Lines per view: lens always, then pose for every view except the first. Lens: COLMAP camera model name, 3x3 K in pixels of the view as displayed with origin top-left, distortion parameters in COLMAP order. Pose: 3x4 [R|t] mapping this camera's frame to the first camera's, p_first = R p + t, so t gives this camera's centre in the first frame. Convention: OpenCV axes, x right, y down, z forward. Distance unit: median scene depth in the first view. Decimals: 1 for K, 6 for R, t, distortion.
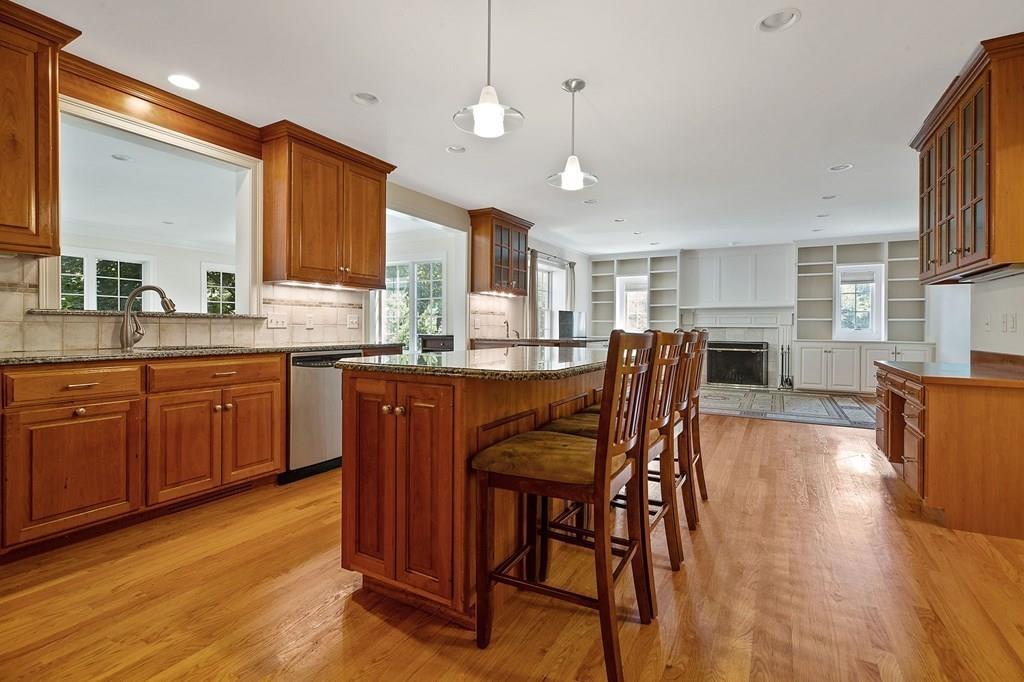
lens RADIAL K [[466.8, 0, 516.9], [0, 466.8, 339.2], [0, 0, 1]] dist [0.004898, 0.000476]
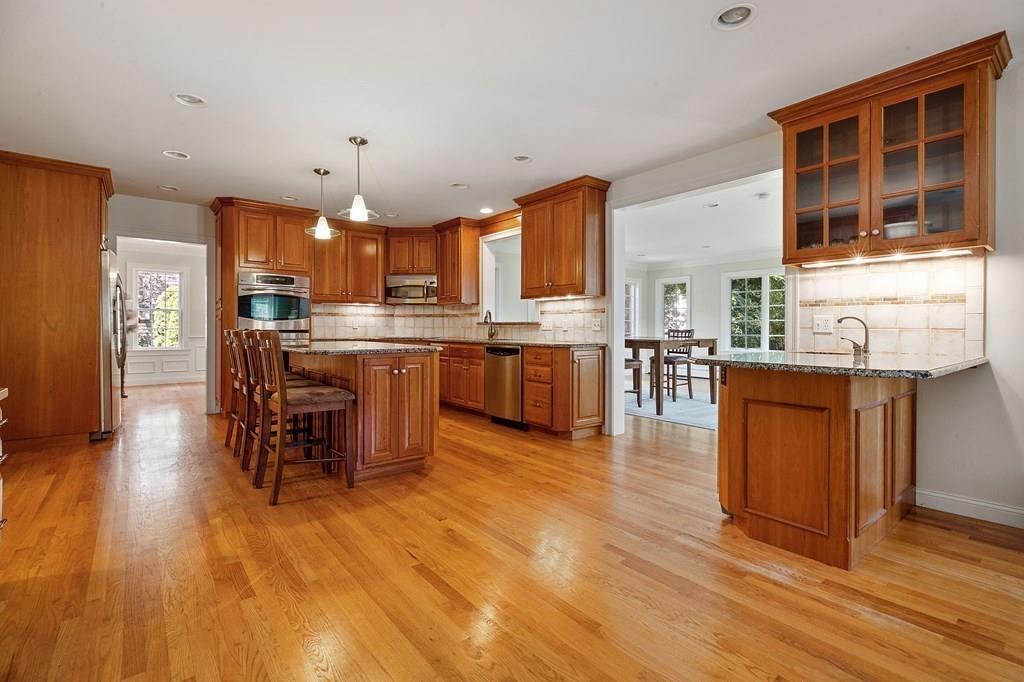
lens RADIAL K [[466.8, 0, 510.2], [0, 466.8, 332.3], [0, 0, 1]] dist [0.004898, 0.000476]
pose [[-0.374149, -0.001775, -0.927367, 0.809407], [-0.034301, 0.999340, 0.011926, -0.027806], [0.926734, 0.036272, -0.373963, 1.308576]]
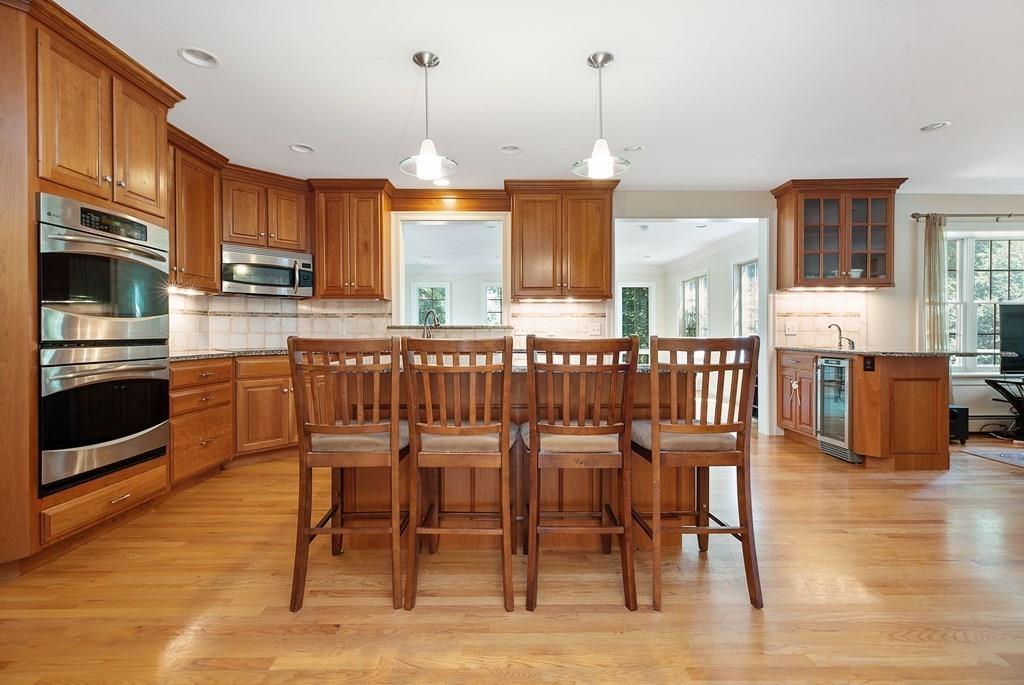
lens RADIAL K [[466.8, 0, 508.6], [0, 466.8, 338.8], [0, 0, 1]] dist [0.004898, 0.000476]
pose [[0.489515, -0.000059, -0.871995, 0.559888], [-0.018752, 0.999768, -0.010595, 0.001323], [0.871793, 0.021538, 0.489401, 0.290205]]
